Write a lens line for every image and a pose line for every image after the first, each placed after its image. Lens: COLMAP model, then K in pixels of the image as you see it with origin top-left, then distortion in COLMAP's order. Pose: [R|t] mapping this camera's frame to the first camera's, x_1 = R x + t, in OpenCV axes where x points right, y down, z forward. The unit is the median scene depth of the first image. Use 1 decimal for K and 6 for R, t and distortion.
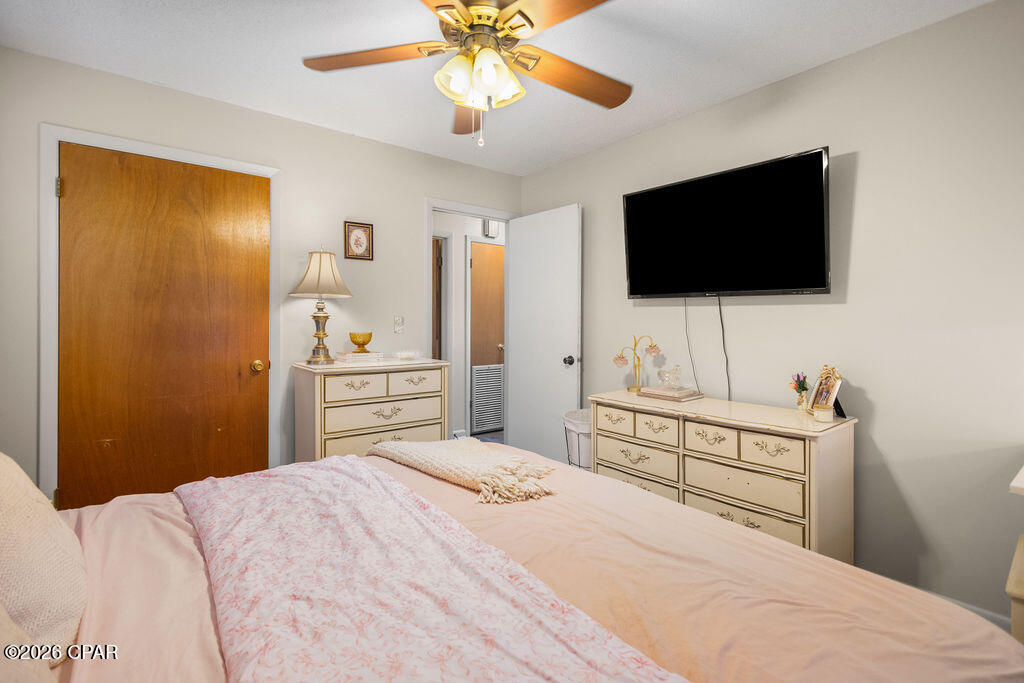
lens RADIAL K [[478.5, 0, 507.1], [0, 478.5, 325.3], [0, 0, 1]] dist [0.005107, 0.000109]
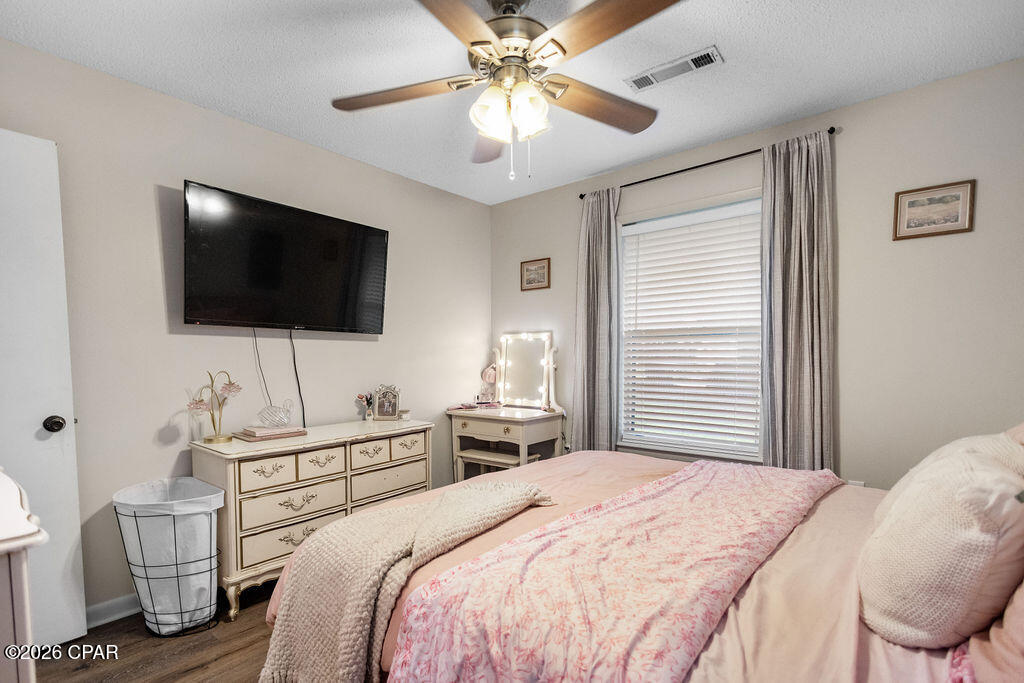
lens RADIAL K [[478.9, 0, 510.1], [0, 478.9, 355.0], [0, 0, 1]] dist [0.002704, 0.000152]
pose [[-0.201707, 0.000037, 0.979446, -0.791778], [0.008053, 0.999966, 0.001621, -0.004523], [-0.979413, 0.008214, -0.201701, 0.880552]]
